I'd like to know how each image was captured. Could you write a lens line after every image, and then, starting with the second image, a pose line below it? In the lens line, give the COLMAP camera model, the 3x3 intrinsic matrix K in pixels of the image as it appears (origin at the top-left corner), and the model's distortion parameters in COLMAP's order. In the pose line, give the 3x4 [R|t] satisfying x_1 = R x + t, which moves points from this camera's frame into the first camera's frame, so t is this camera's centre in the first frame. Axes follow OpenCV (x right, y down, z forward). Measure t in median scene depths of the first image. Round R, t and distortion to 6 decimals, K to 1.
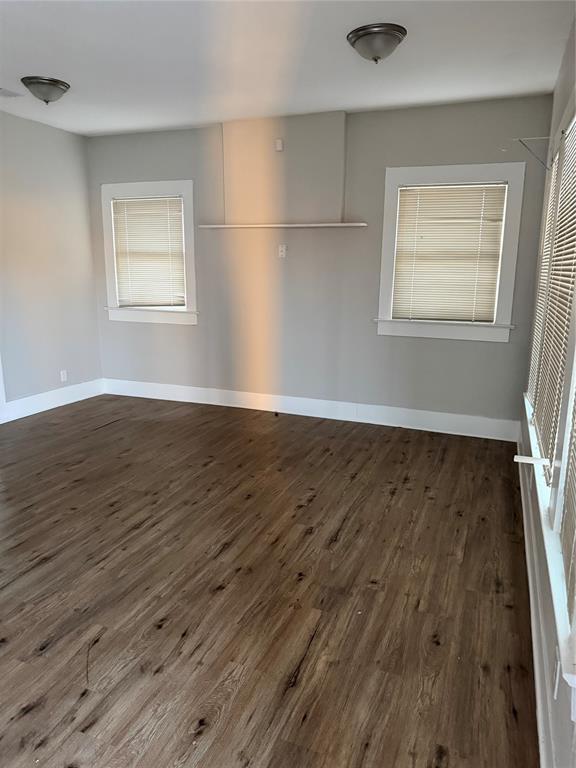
lens RADIAL K [[538.6, 0, 283.5], [0, 538.6, 388.4], [0, 0, 1]] dist [0.051682, -0.068824]
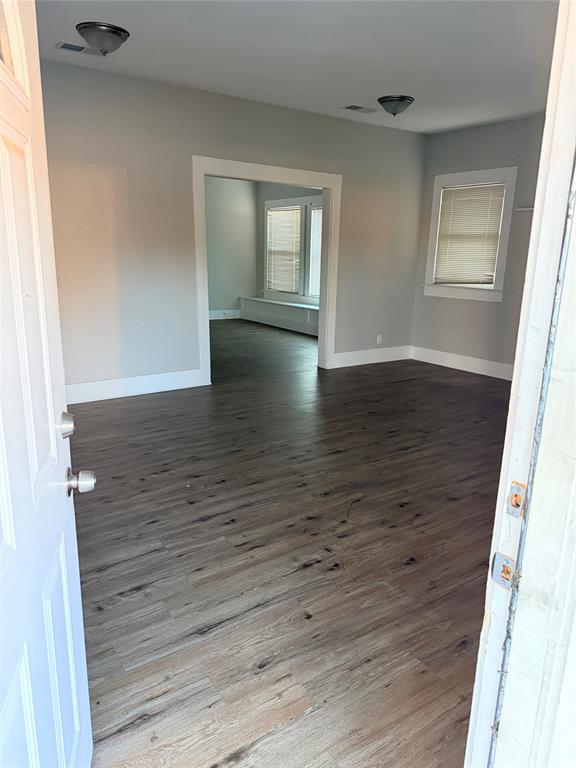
lens RADIAL K [[538.6, 0, 283.5], [0, 538.6, 388.4], [0, 0, 1]] dist [0.051682, -0.068824]
pose [[0.827352, 0.147048, -0.542093, 0.144149], [-0.132057, 0.988994, 0.066726, 0.056384], [0.545939, 0.016382, 0.837665, -0.208586]]
